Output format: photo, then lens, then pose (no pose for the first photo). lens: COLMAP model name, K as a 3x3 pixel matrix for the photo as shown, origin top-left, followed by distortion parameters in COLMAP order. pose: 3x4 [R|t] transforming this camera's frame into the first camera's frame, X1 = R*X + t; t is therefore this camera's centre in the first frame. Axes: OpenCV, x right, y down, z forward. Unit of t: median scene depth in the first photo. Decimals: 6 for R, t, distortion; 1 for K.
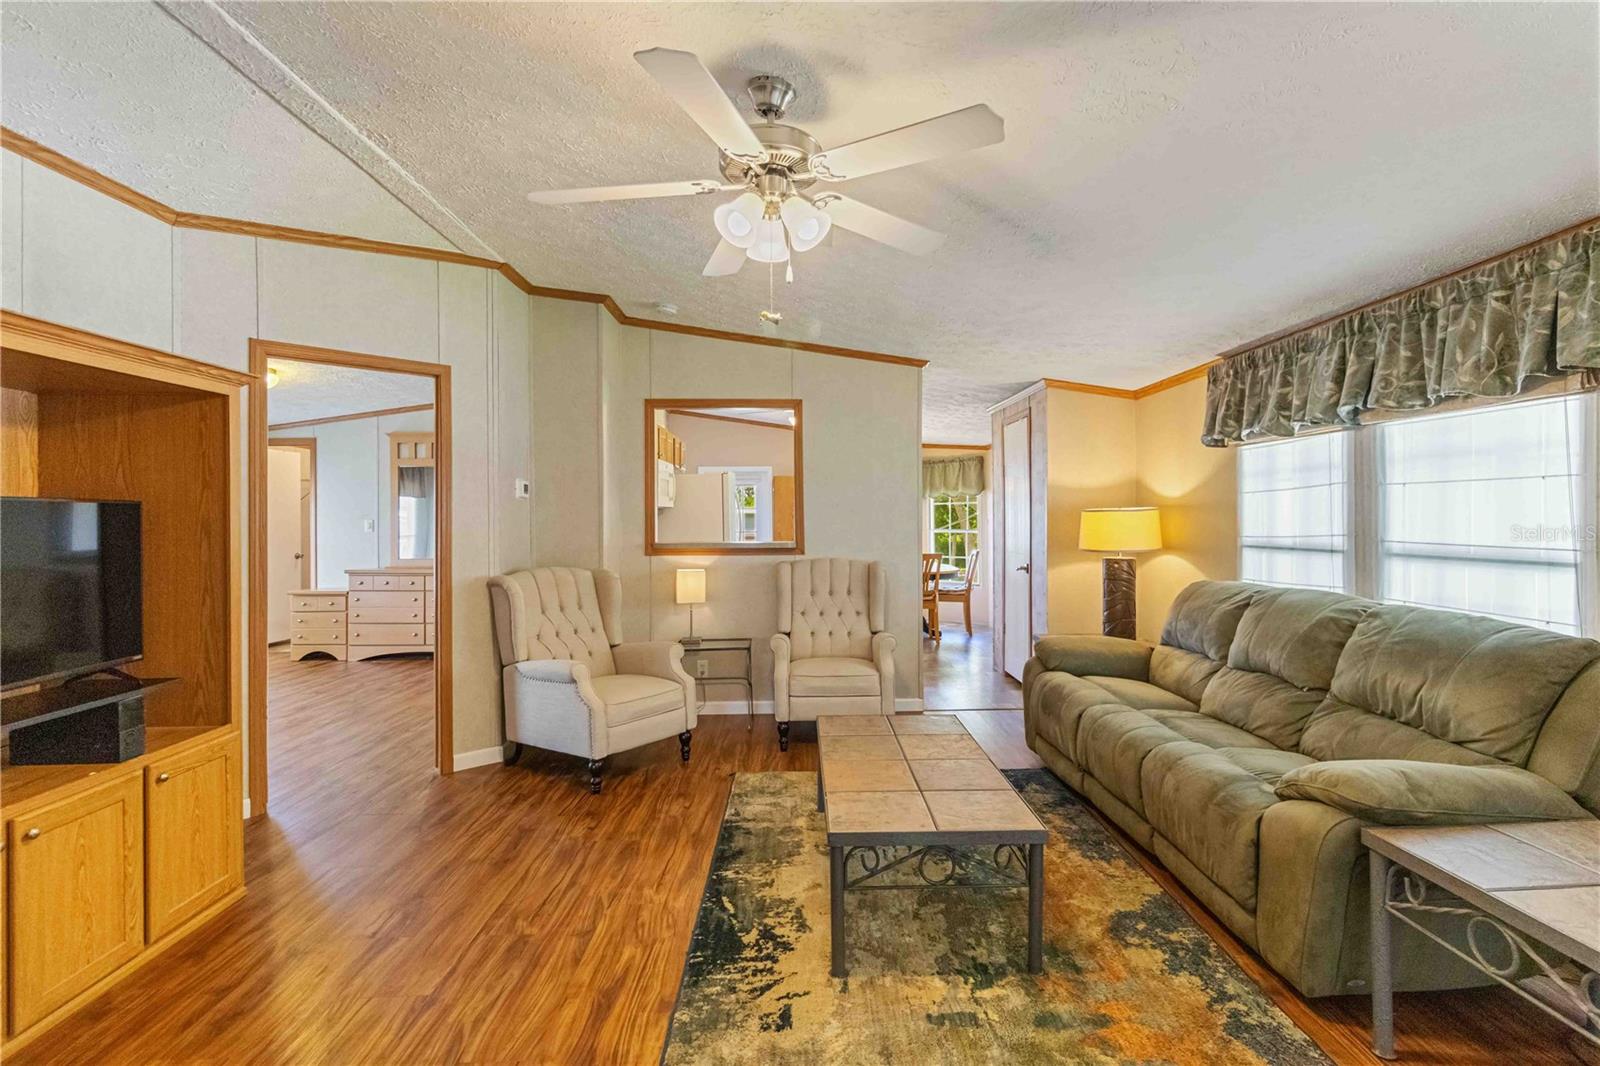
lens RADIAL K [[745.8, 0, 824.6], [0, 745.8, 519.5], [0, 0, 1]] dist [0.002822, 0.000976]
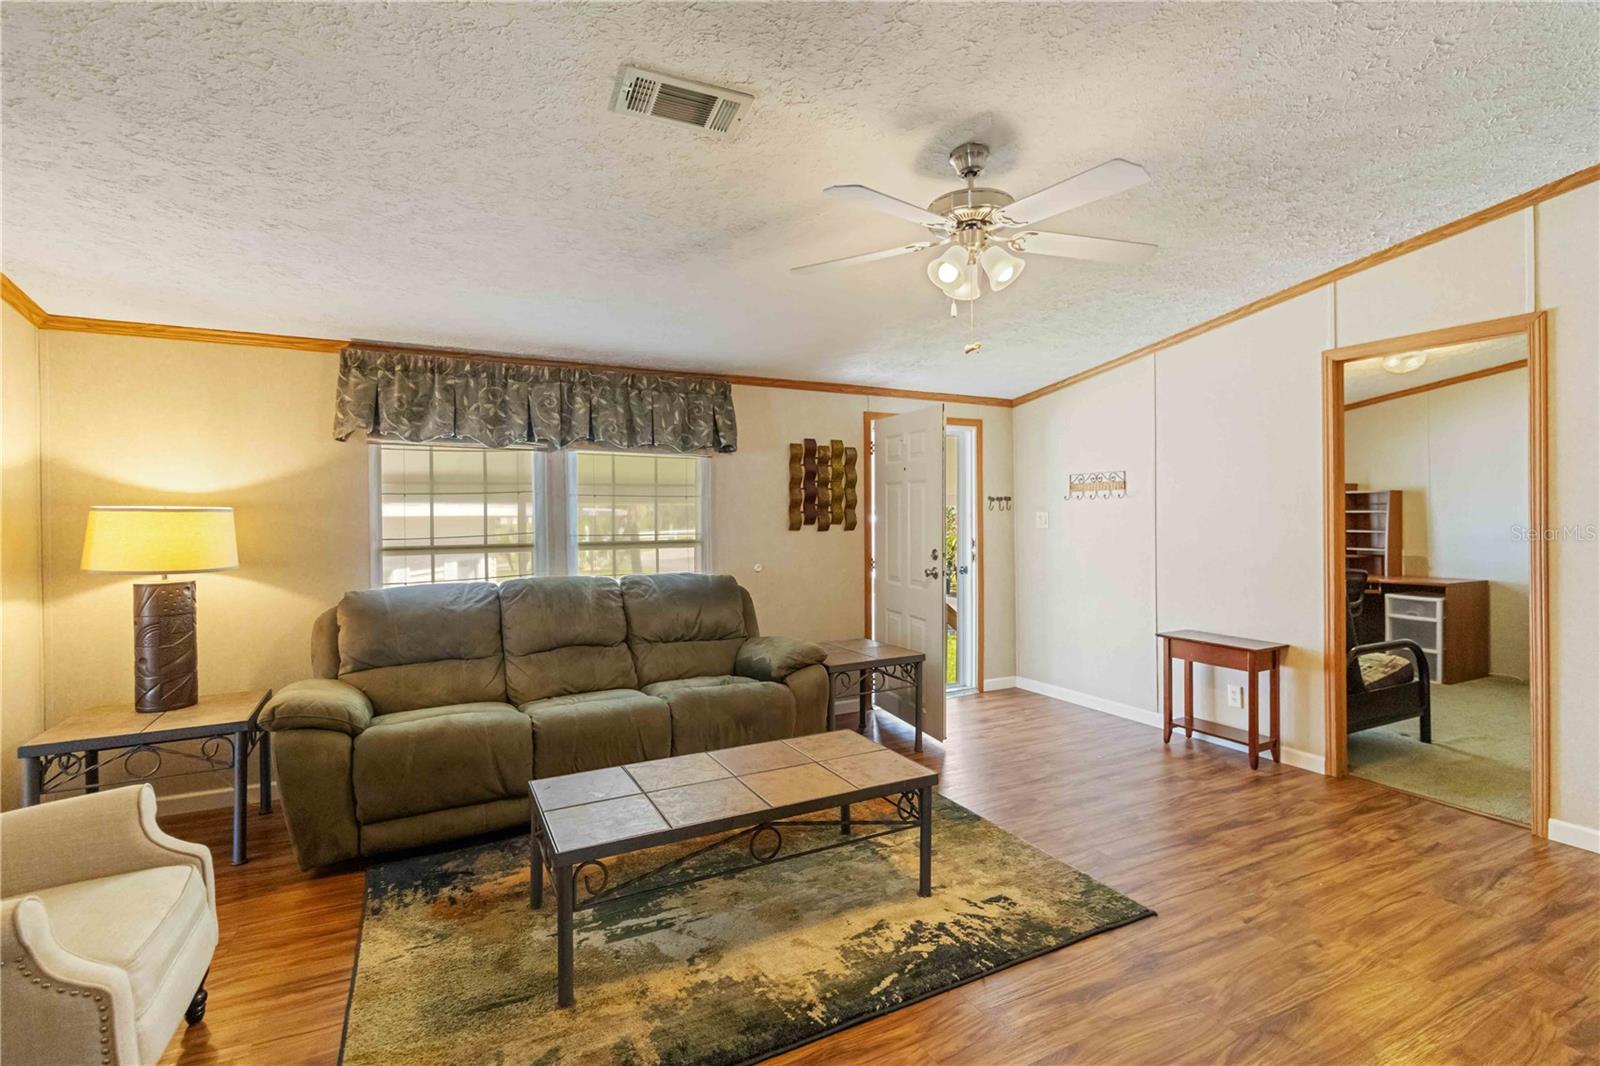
lens RADIAL K [[745.8, 0, 824.8], [0, 745.8, 515.1], [0, 0, 1]] dist [0.002822, 0.000976]
pose [[-0.439335, 0.006731, 0.898298, -0.556764], [0.009024, 0.999955, -0.003079, 0.000013], [-0.898278, 0.006753, -0.439376, 0.934245]]
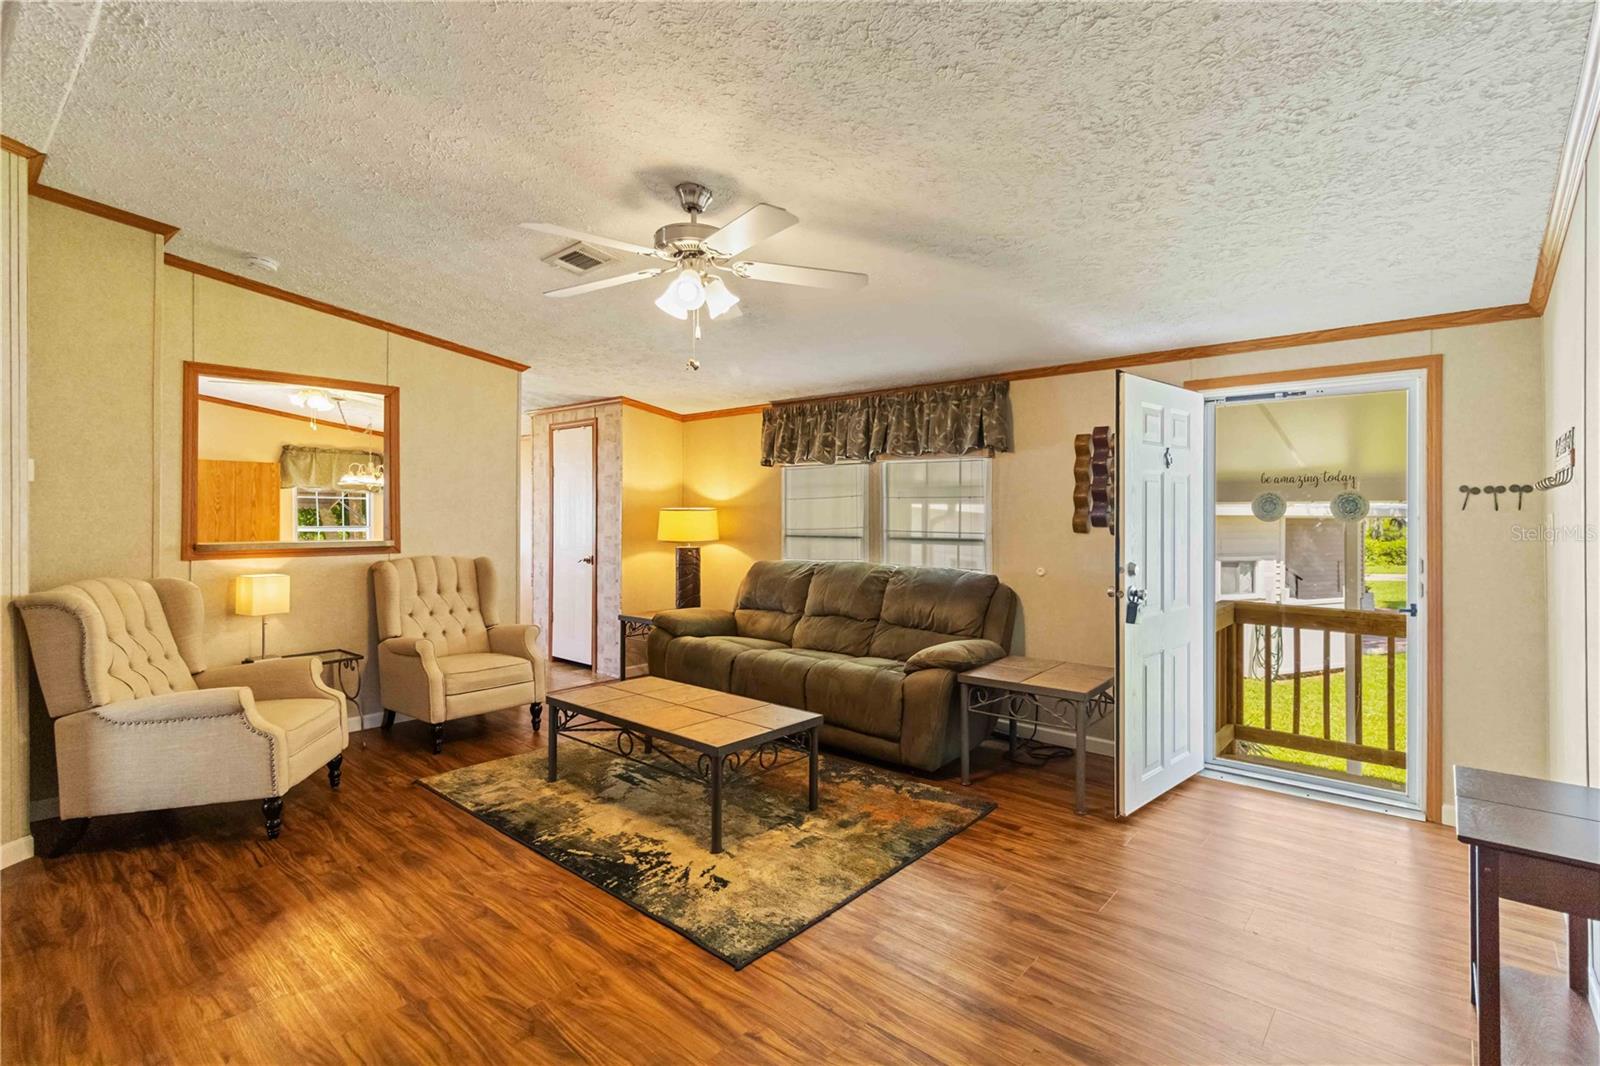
lens RADIAL K [[745.8, 0, 820.0], [0, 745.8, 512.4], [0, 0, 1]] dist [0.002822, 0.000976]
pose [[0.673450, 0.008291, 0.739186, -0.482630], [-0.004365, 0.999964, -0.007239, 0.000556], [-0.739220, 0.001649, 0.673462, -0.029541]]
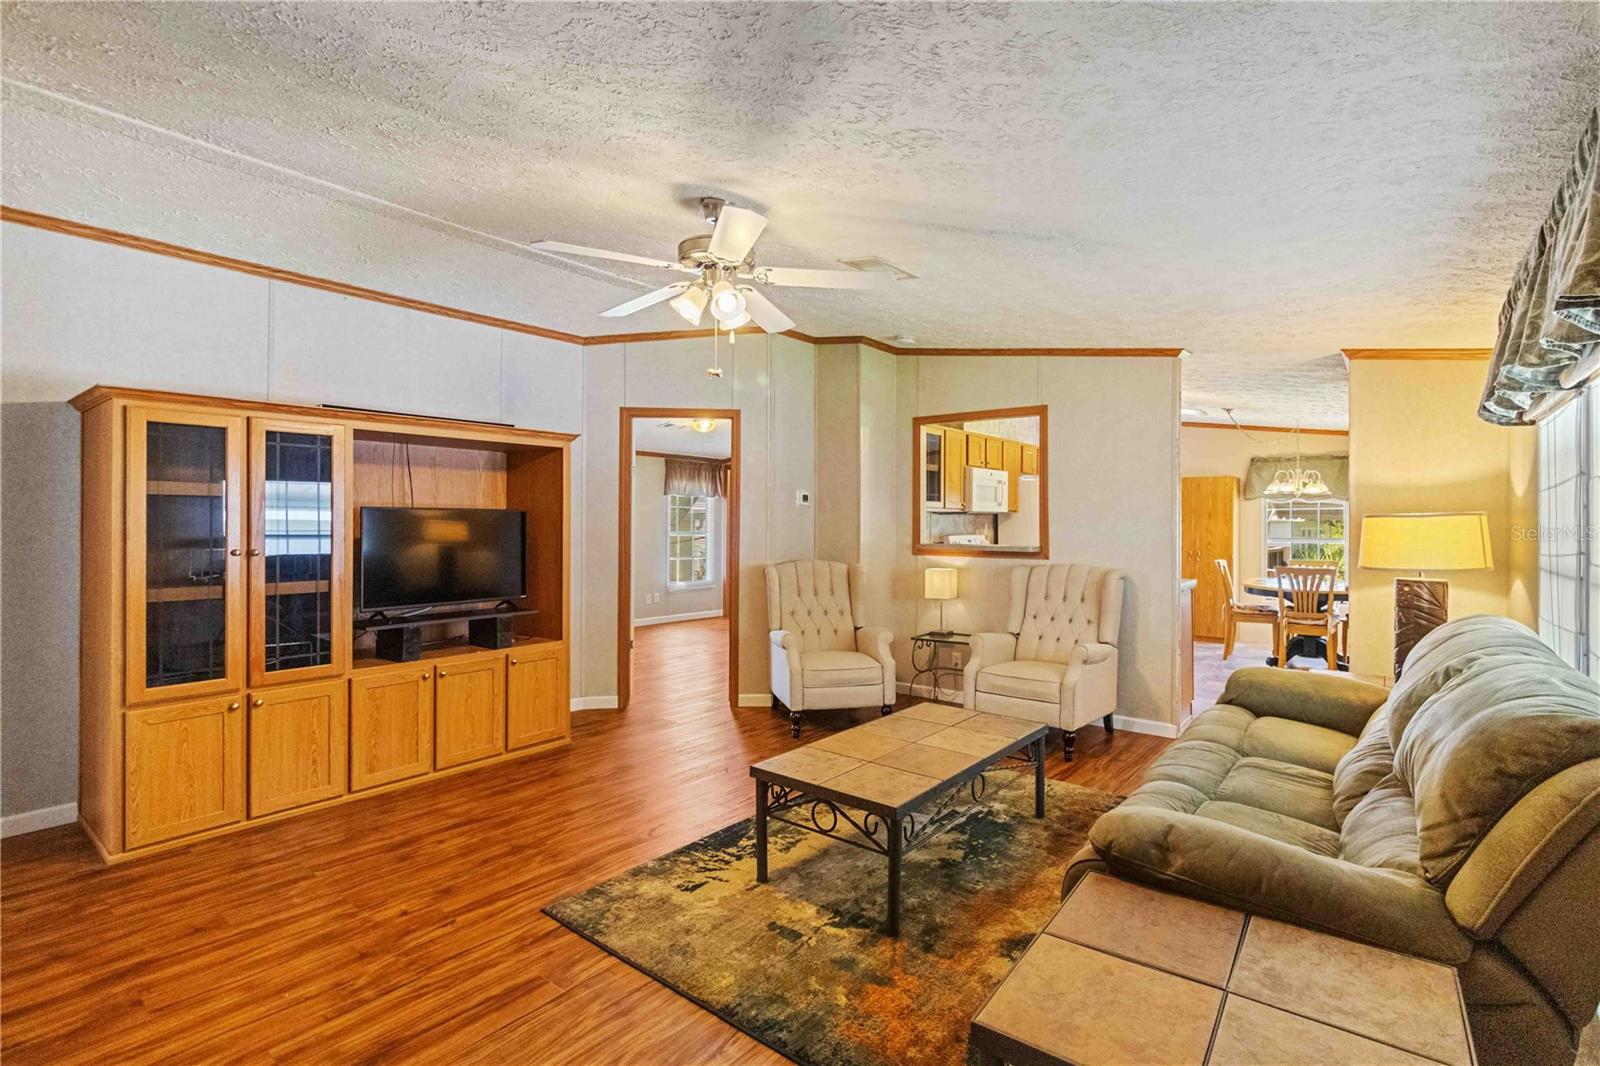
lens RADIAL K [[745.8, 0, 830.6], [0, 745.8, 524.2], [0, 0, 1]] dist [0.002822, 0.000976]
pose [[0.769302, 0.008728, -0.638826, 0.511558], [-0.008420, 0.999958, 0.003522, -0.001782], [0.638830, 0.002669, 0.769343, 0.053790]]
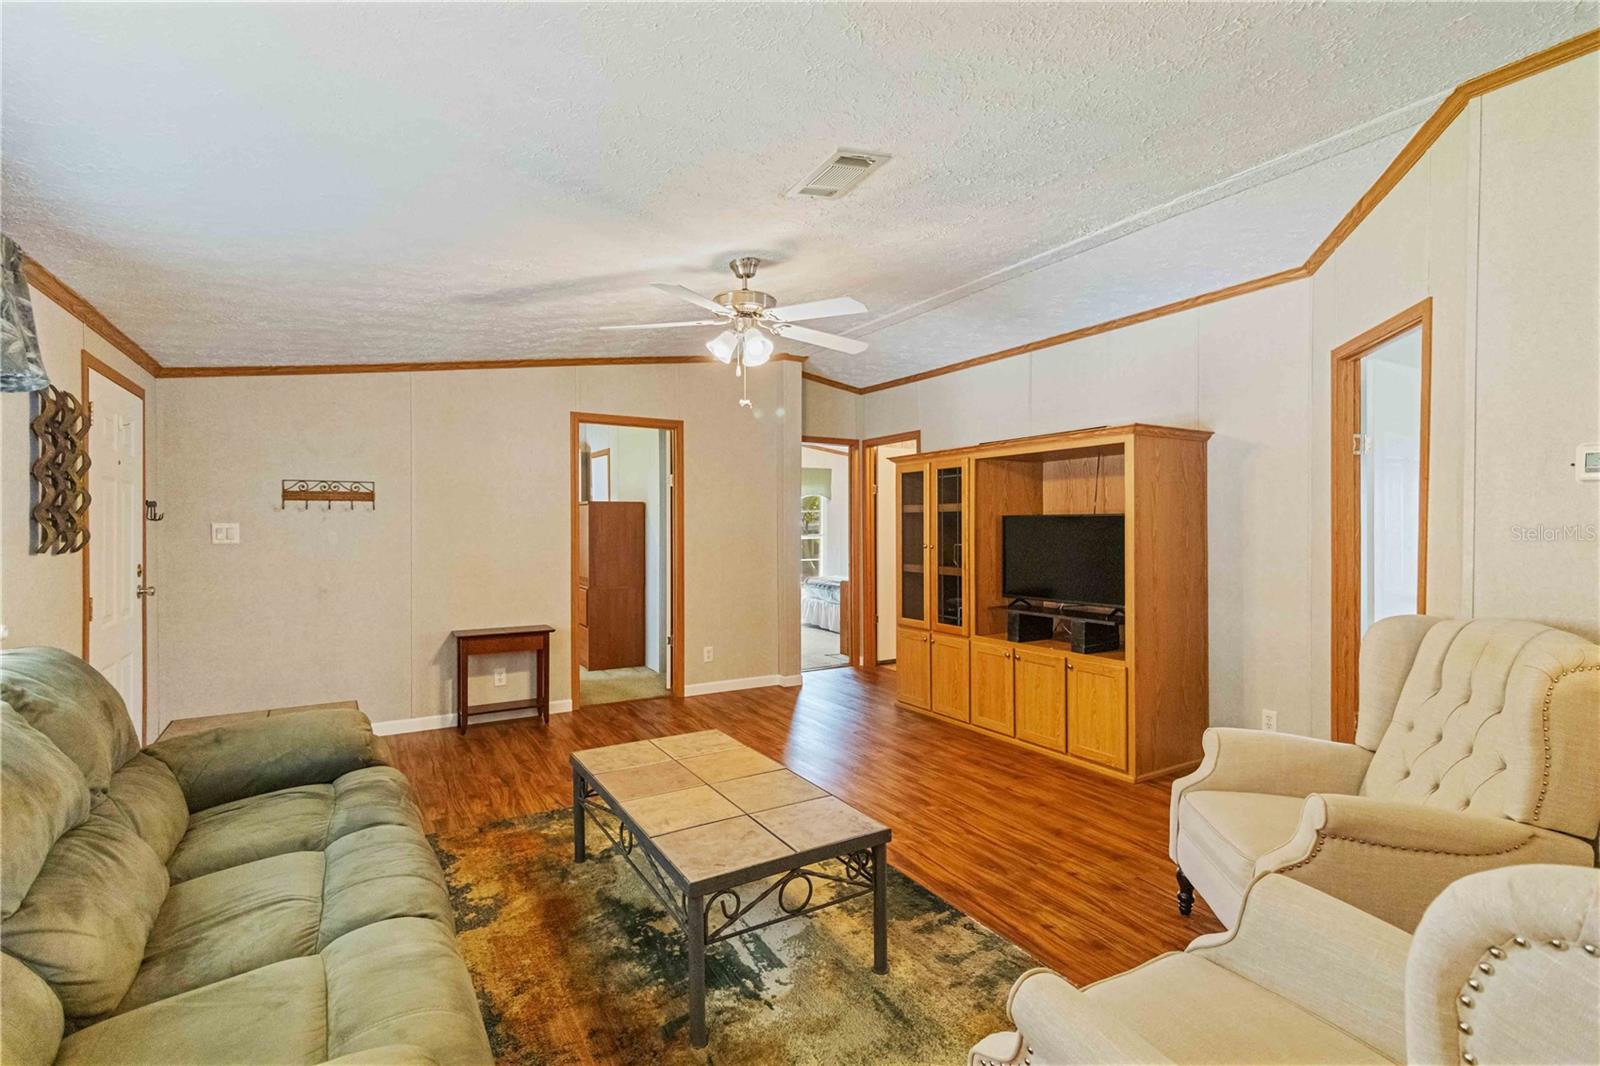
lens RADIAL K [[745.8, 0, 813.9], [0, 745.8, 527.6], [0, 0, 1]] dist [0.002822, 0.000976]
pose [[-0.874236, 0.006965, -0.485451, 0.319357], [0.004481, 0.999970, 0.006277, -0.004810], [0.485480, 0.003313, -0.874242, 1.347247]]
